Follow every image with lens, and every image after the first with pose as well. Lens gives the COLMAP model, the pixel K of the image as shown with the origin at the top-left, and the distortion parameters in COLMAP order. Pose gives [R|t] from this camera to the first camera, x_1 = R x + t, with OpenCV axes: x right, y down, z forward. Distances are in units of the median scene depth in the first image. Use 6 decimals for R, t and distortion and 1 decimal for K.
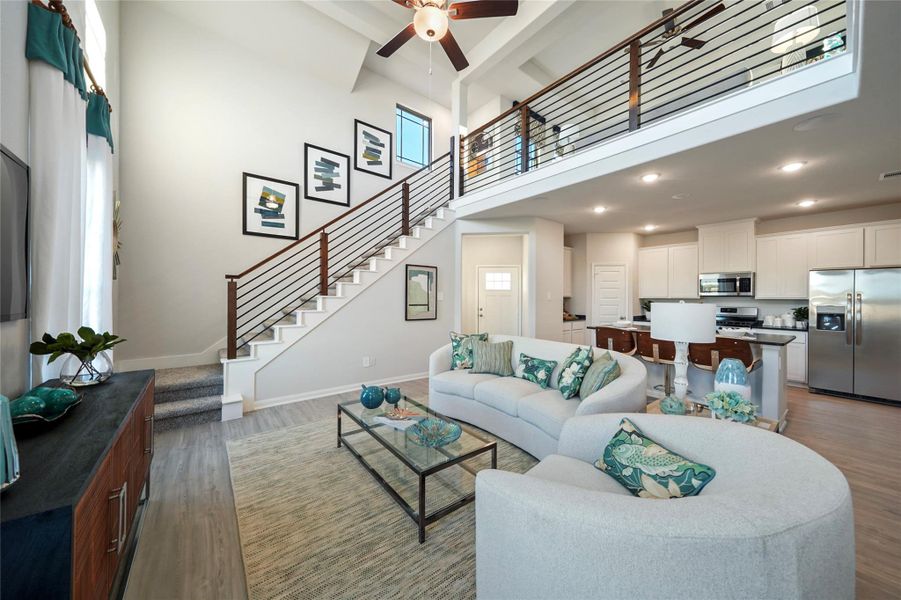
lens RADIAL K [[309.6, 0, 455.5], [0, 309.6, 295.2], [0, 0, 1]] dist [0.008325, -0.000326]
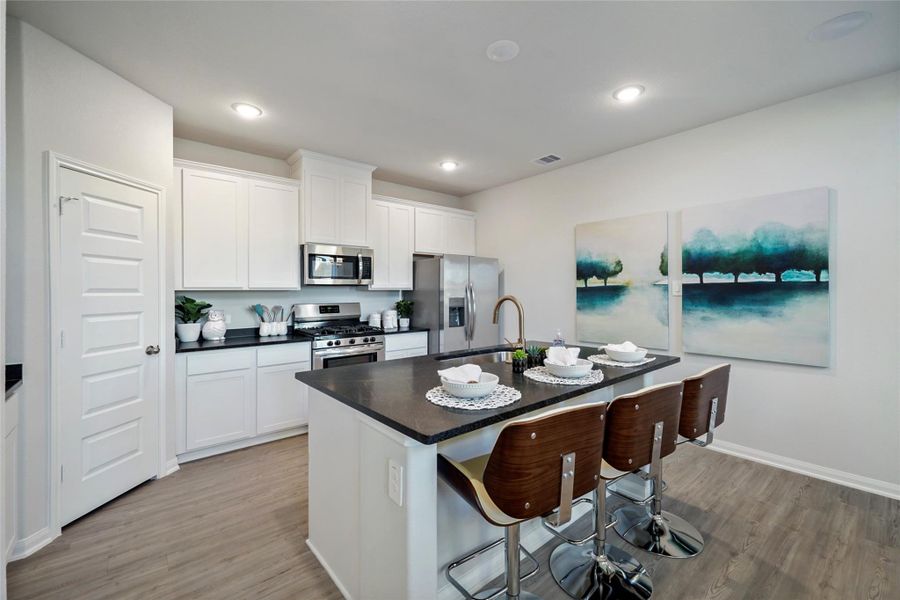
lens RADIAL K [[381.4, 0, 449.5], [0, 381.4, 294.5], [0, 0, 1]] dist [0.008844, -0.002727]
pose [[-0.024228, -0.017416, 0.999555, 0.156211], [-0.003146, 0.999845, 0.017345, 0.007344], [-0.999702, -0.002724, -0.024279, 0.901180]]
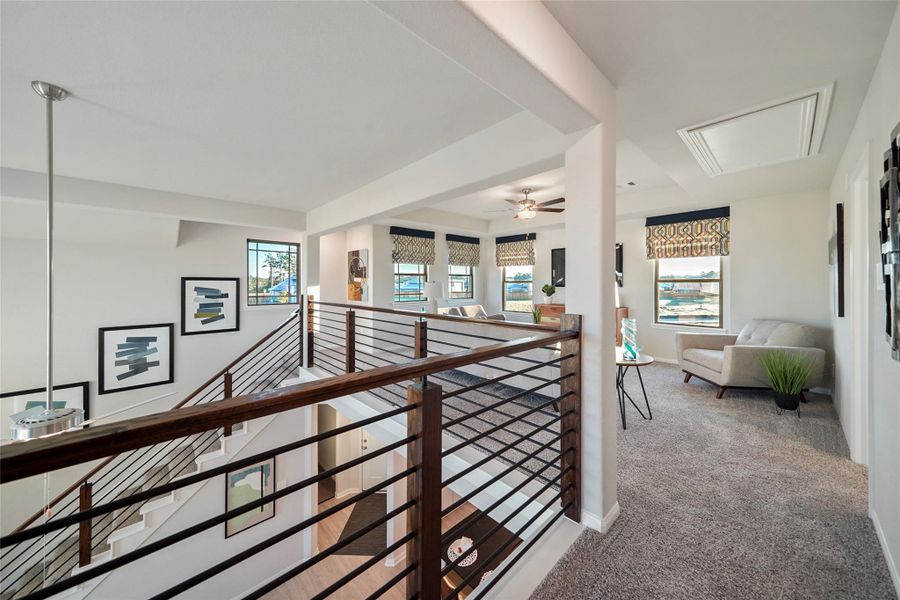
lens RADIAL K [[309.3, 0, 451.3], [0, 309.3, 287.0], [0, 0, 1]] dist [0.008325, -0.000326]
pose [[0.997076, -0.007916, 0.075999, 0.382106], [0.007489, 0.999955, 0.005898, -0.584506], [-0.076042, -0.005311, 0.997090, 0.095007]]
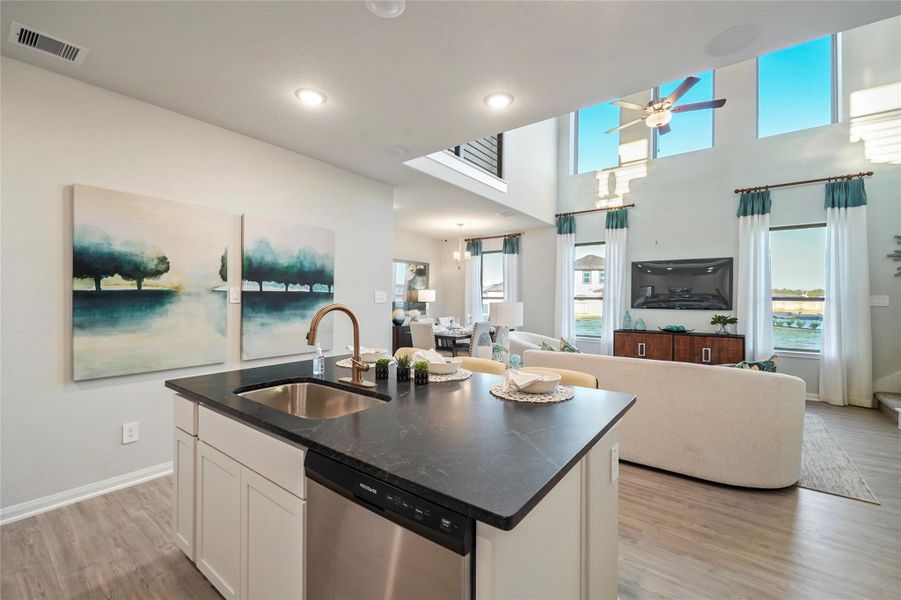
lens RADIAL K [[375.1, 0, 451.1], [0, 375.1, 300.1], [0, 0, 1]] dist [0.001841, -0.001420]
pose [[-0.970542, -0.015694, -0.240422, 0.618161], [-0.014306, 0.999869, -0.007518, 0.014461], [0.240509, -0.003858, -0.970639, 1.181698]]
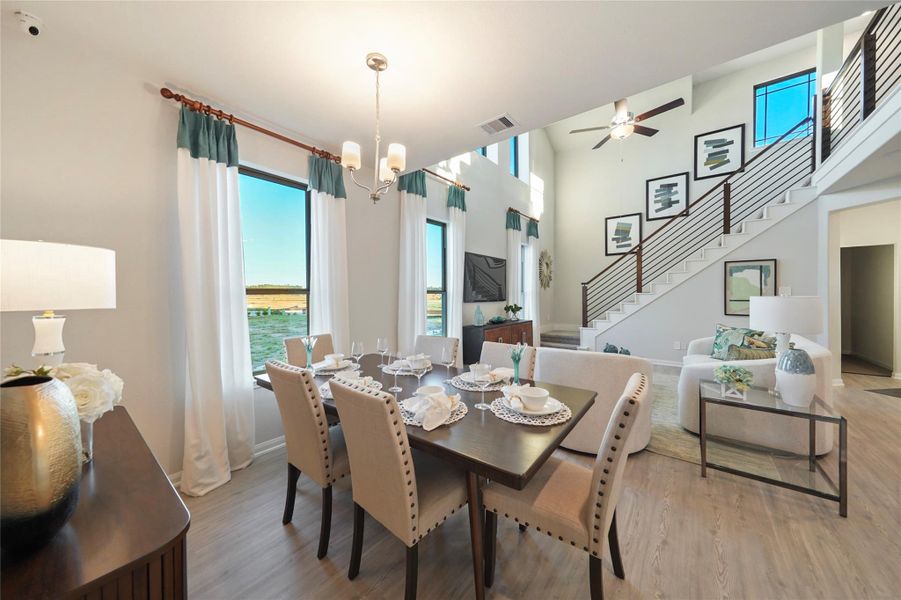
lens RADIAL K [[306.9, 0, 451.8], [0, 306.9, 298.2], [0, 0, 1]] dist [0.001793, -0.000163]
pose [[0.212813, 0.002778, -0.977089, 0.632913], [0.014162, 0.999882, 0.005928, 0.004574], [0.976990, -0.015099, 0.212749, -0.120941]]
